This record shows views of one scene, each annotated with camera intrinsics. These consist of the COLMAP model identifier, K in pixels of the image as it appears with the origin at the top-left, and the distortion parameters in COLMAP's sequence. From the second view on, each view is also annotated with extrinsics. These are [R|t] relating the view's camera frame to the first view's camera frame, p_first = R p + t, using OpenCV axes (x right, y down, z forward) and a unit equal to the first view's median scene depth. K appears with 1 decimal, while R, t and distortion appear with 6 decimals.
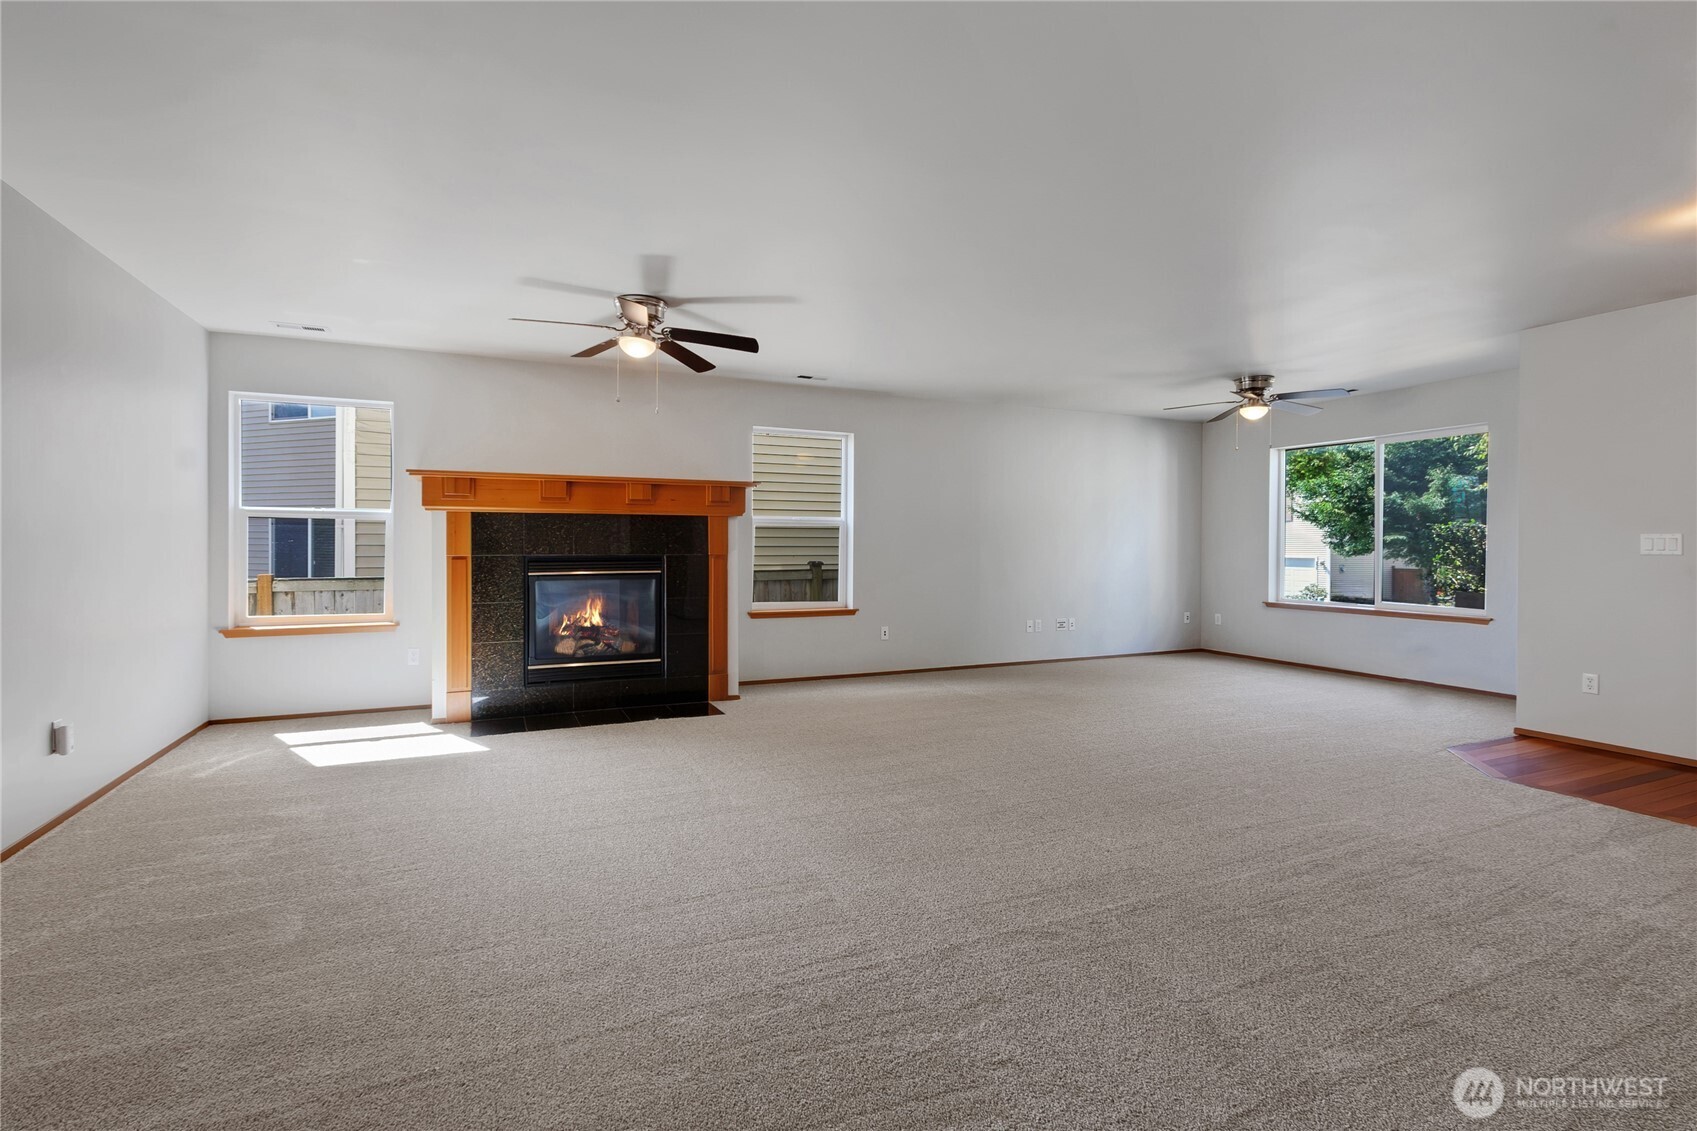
lens RADIAL K [[785.6, 0, 846.8], [0, 785.6, 547.8], [0, 0, 1]] dist [-0.003572, -0.000365]
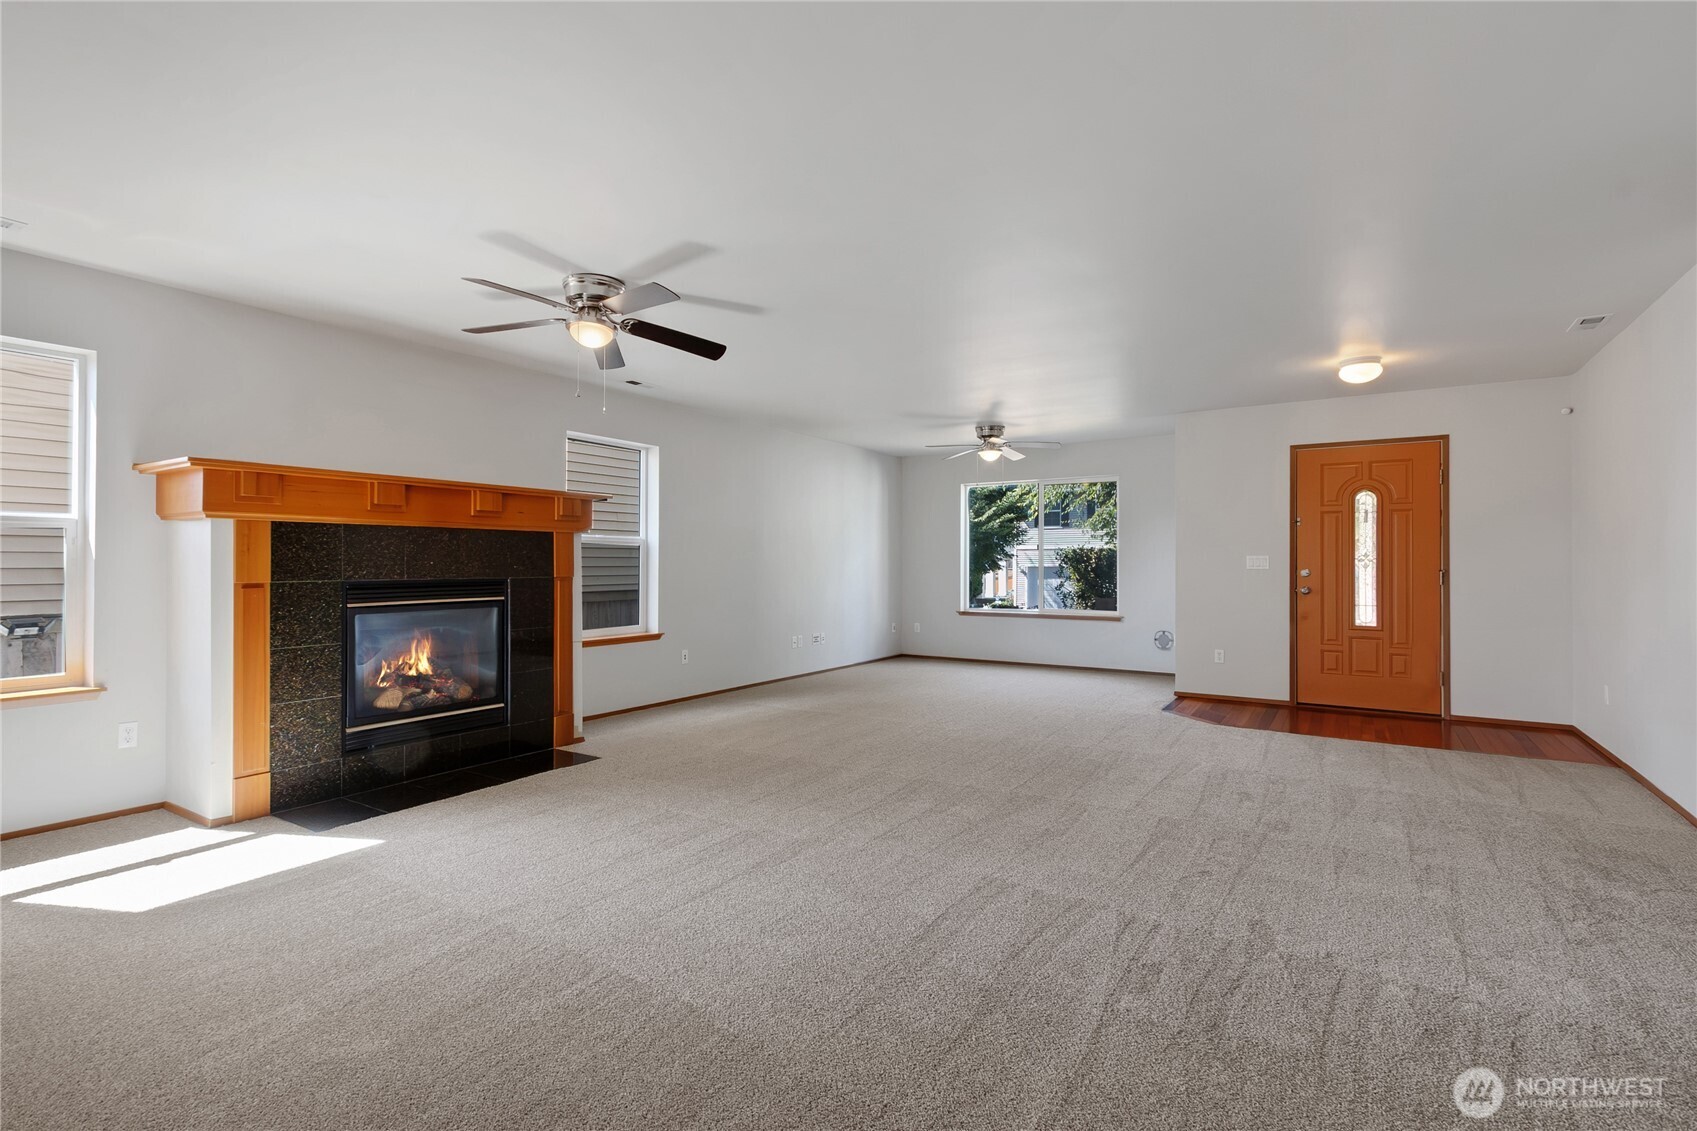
lens RADIAL K [[797.9, 0, 841.8], [0, 797.9, 552.2], [0, 0, 1]] dist [0.000647, 0.000043]
pose [[0.841011, 0.004873, 0.540995, -0.409612], [0.005488, 0.999831, -0.017536, -0.001411], [-0.540989, 0.017717, 0.840843, 0.100450]]
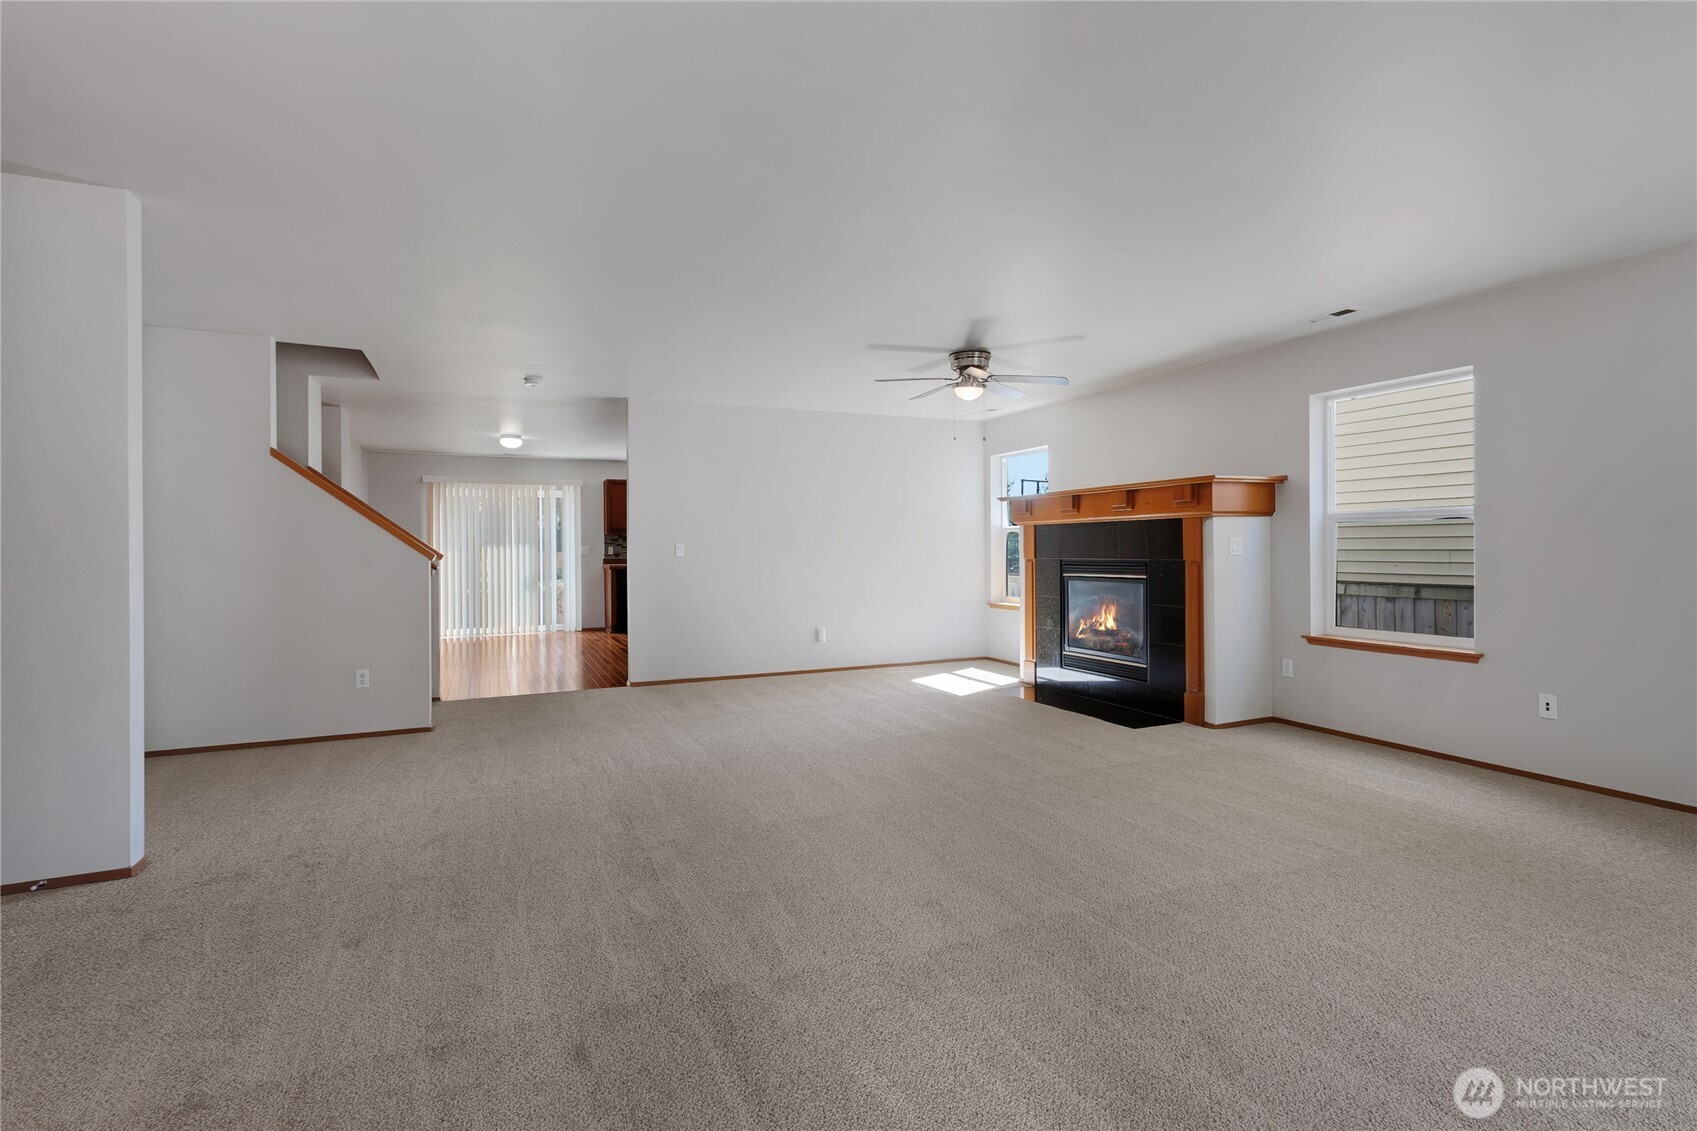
lens RADIAL K [[797.9, 0, 841.8], [0, 797.9, 552.2], [0, 0, 1]] dist [0.000647, 0.000043]
pose [[-0.005420, 0.002263, -0.999983, 0.800810], [0.003553, 0.999991, 0.002243, -0.004811], [0.999979, -0.003541, -0.005428, 0.646929]]
